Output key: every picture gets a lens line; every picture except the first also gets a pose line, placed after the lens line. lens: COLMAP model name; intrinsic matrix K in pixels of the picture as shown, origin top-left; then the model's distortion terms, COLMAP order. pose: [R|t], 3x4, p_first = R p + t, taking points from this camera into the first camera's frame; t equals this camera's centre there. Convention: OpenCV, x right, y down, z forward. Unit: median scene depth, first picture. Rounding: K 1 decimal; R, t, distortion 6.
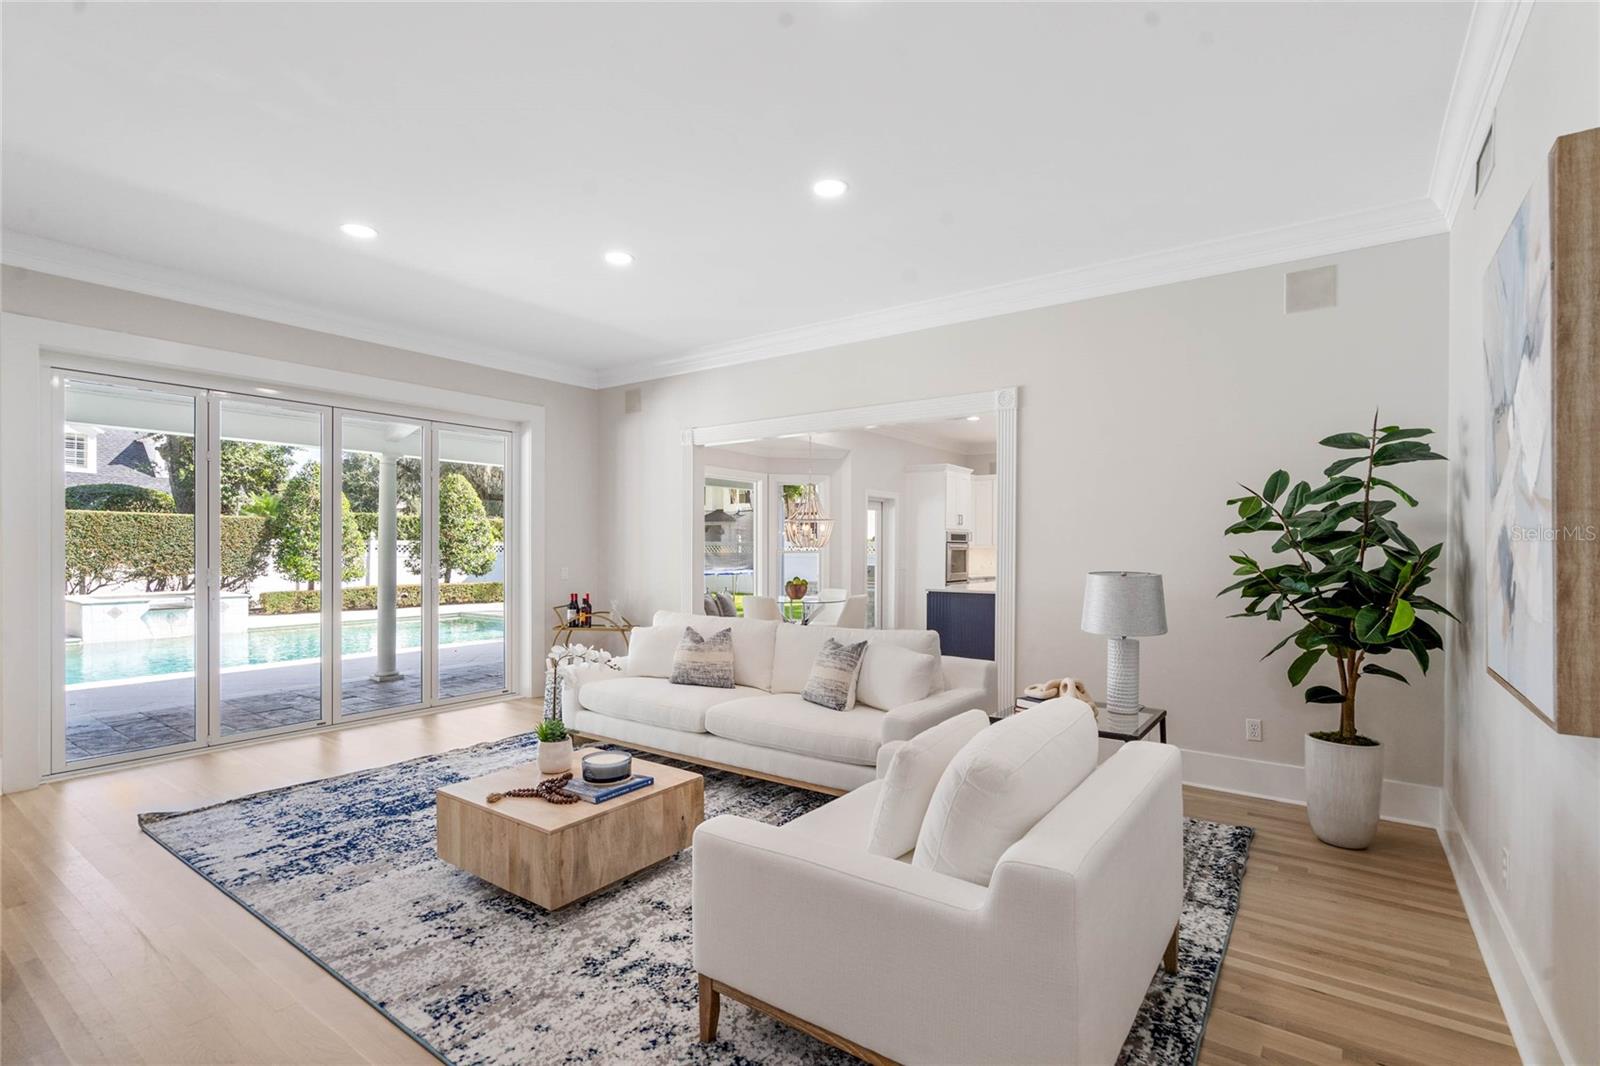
lens RADIAL K [[733.2, 0, 800.0], [0, 733.2, 541.6], [0, 0, 1]] dist [-0.004106, 0.001959]
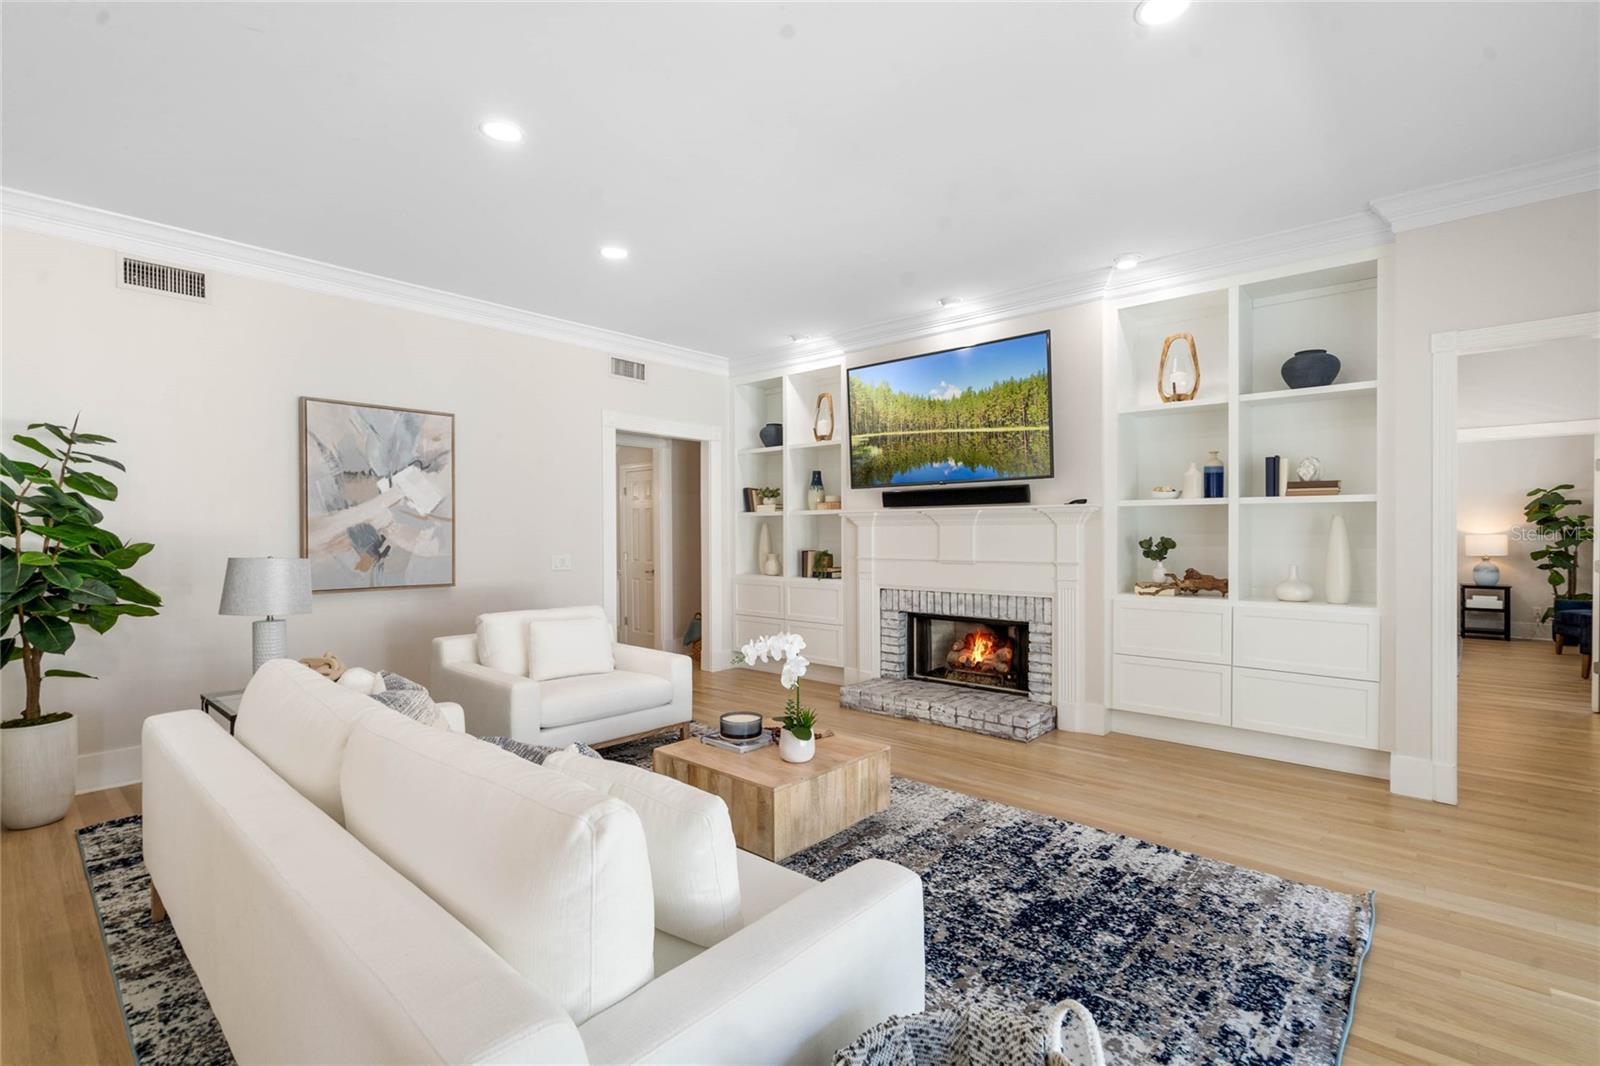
lens RADIAL K [[733.2, 0, 798.1], [0, 733.2, 533.5], [0, 0, 1]] dist [-0.004106, 0.001959]
pose [[-0.994364, 0.004420, 0.105924, -0.409130], [0.004397, 0.999990, -0.000452, 0.008289], [-0.105925, 0.000017, -0.994374, 1.836936]]
